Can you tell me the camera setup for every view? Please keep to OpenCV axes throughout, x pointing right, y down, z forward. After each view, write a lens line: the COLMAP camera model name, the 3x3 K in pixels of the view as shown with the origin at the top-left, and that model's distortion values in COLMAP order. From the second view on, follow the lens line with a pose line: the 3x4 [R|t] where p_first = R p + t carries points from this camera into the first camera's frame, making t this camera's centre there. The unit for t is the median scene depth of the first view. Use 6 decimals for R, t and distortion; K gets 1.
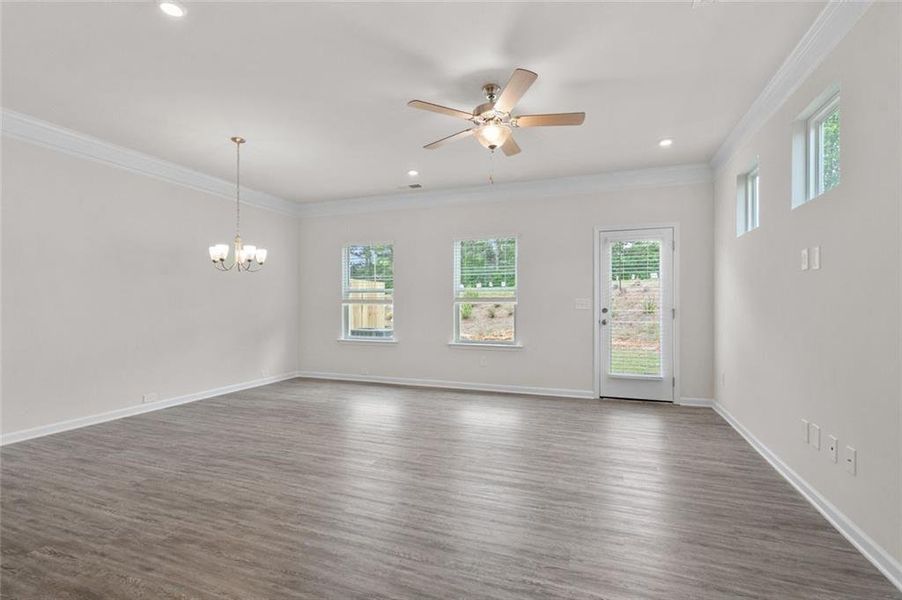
lens RADIAL K [[414.2, 0, 451.2], [0, 414.2, 304.3], [0, 0, 1]] dist [-0.001460, 0.000145]
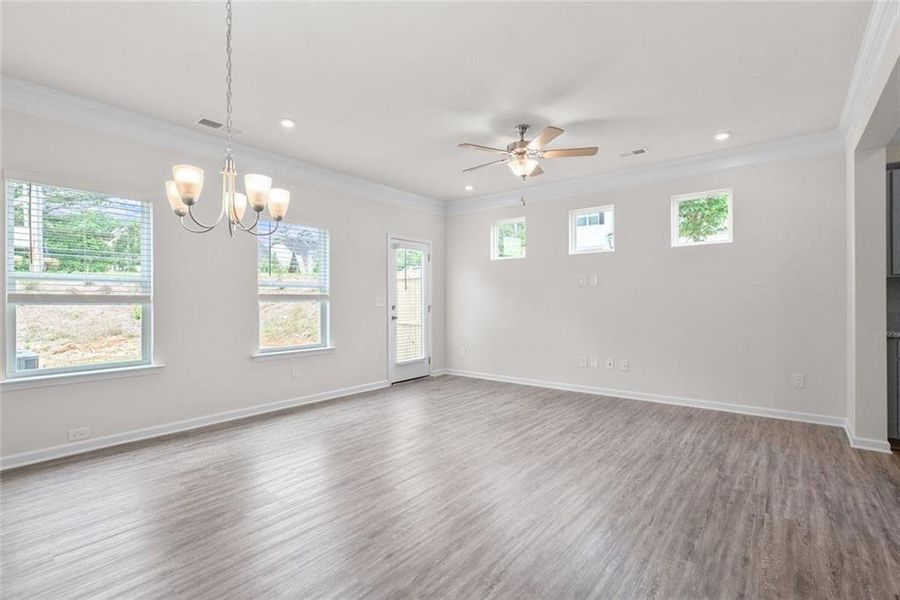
lens RADIAL K [[425.8, 0, 450.0], [0, 425.8, 300.0], [0, 0, 1]] dist [0.000299, 0.000884]
pose [[0.305729, 0.001148, 0.952118, -0.778566], [0.001908, 0.999997, -0.001819, -0.003354], [-0.952117, 0.002373, 0.305726, 0.542644]]
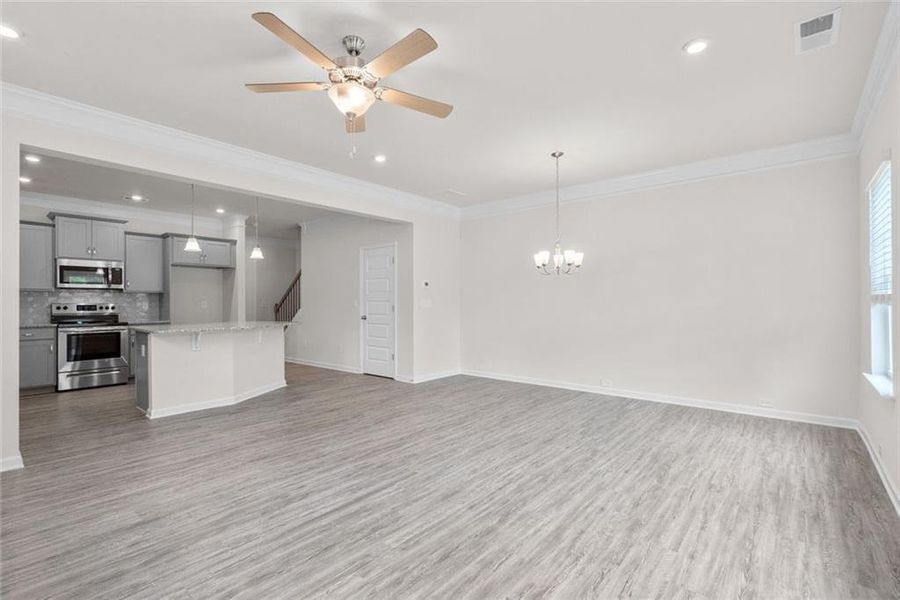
lens RADIAL K [[411.2, 0, 447.8], [0, 411.2, 297.4], [0, 0, 1]] dist [0.000828, 0.001860]
pose [[-0.343020, -0.011985, -0.939251, 0.524576], [0.003246, 0.999898, -0.013944, -0.004243], [0.939322, -0.007832, -0.342946, 0.960449]]
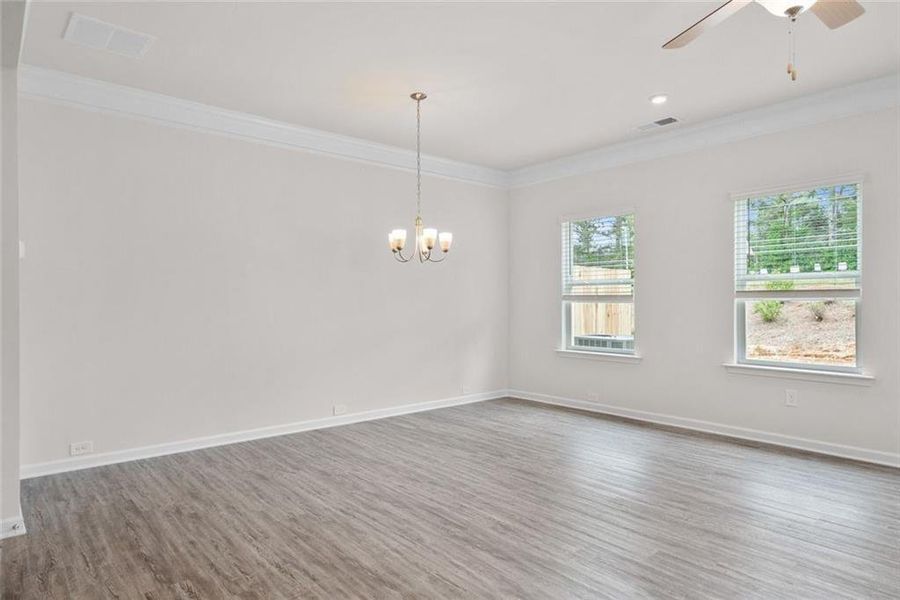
lens RADIAL K [[536.5, 0, 450.0], [0, 536.5, 300.0], [0, 0, 1]] dist [0.002316, 0.002785]
pose [[0.873552, -0.004616, -0.486709, 0.032067], [0.004907, 0.999988, -0.000677, -0.005148], [0.486706, -0.001797, 0.873564, 0.115092]]
